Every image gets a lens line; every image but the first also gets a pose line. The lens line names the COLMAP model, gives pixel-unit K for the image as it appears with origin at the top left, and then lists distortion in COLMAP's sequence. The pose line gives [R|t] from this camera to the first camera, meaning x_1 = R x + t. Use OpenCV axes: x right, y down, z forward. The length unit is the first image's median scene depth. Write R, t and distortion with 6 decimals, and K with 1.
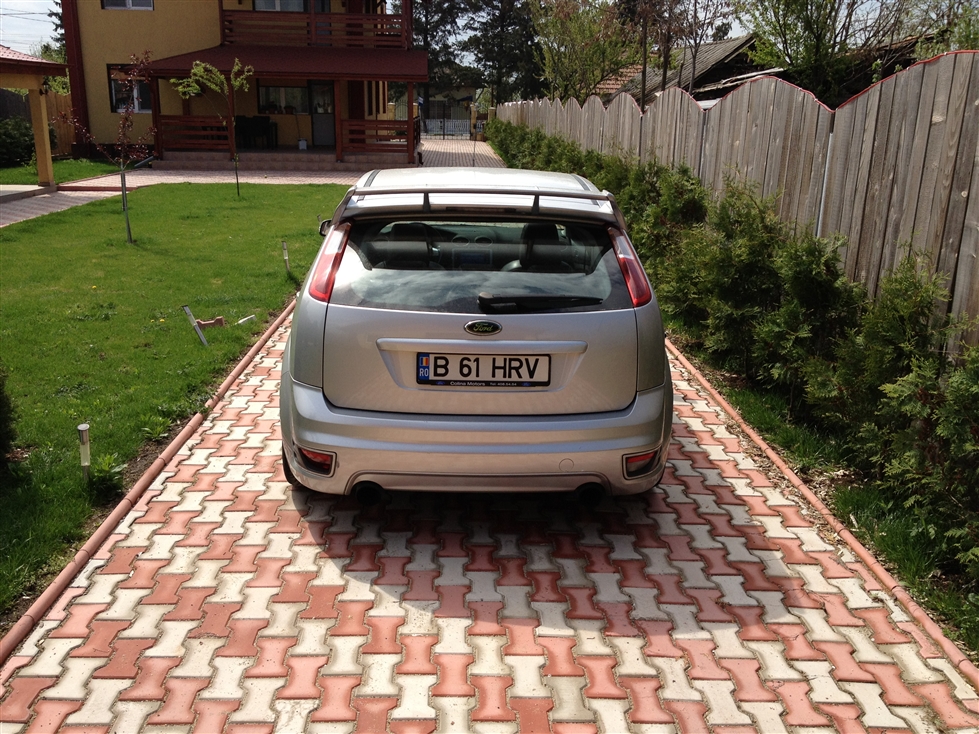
lens RADIAL K [[920.4, 0, 489.5], [0, 920.4, 367.0], [0, 0, 1]] dist [0.100715, -0.234861]
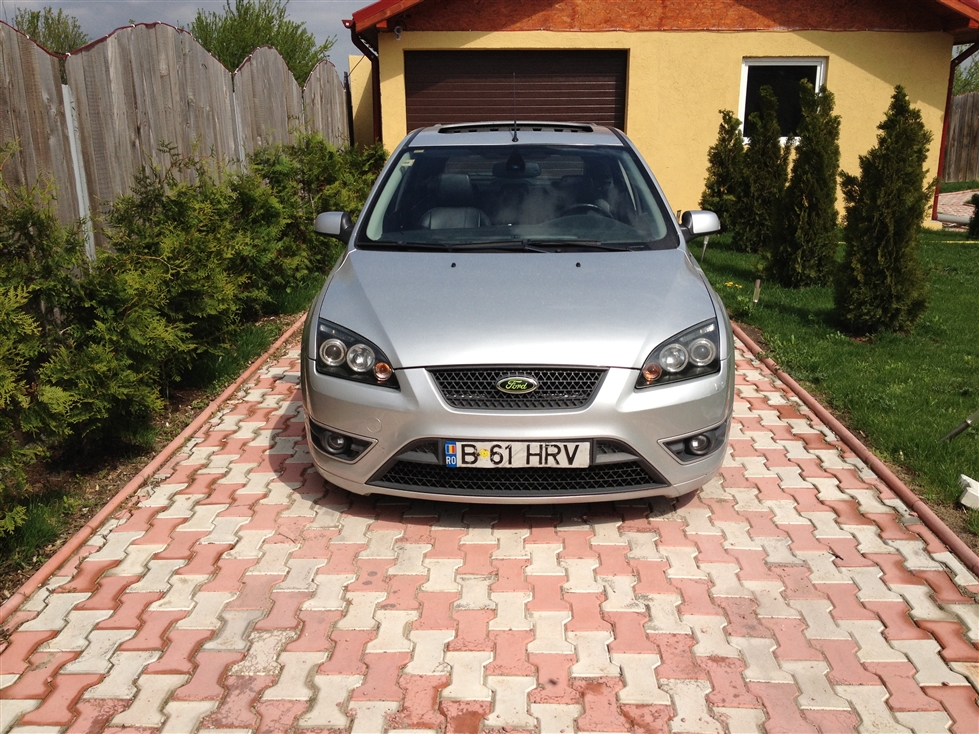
lens RADIAL K [[920.4, 0, 489.5], [0, 920.4, 367.0], [0, 0, 1]] dist [0.100715, -0.234861]
pose [[-0.998036, -0.032332, 0.053652, -0.069521], [-0.000285, 0.858836, 0.512251, -0.677921], [-0.062640, 0.511230, -0.857158, 2.685994]]
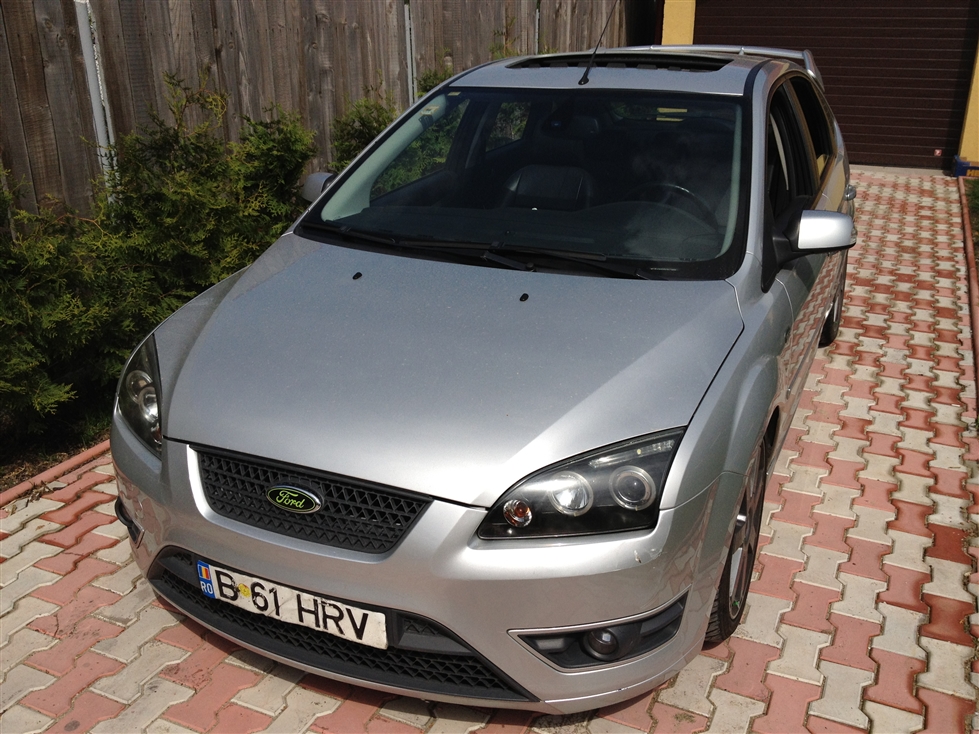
lens RADIAL K [[920.4, 0, 489.5], [0, 920.4, 367.0], [0, 0, 1]] dist [0.100715, -0.234861]
pose [[-0.892819, -0.179159, 0.413251, -0.354109], [0.100379, 0.815270, 0.570315, -0.588853], [-0.439089, 0.550669, -0.709905, 2.264612]]
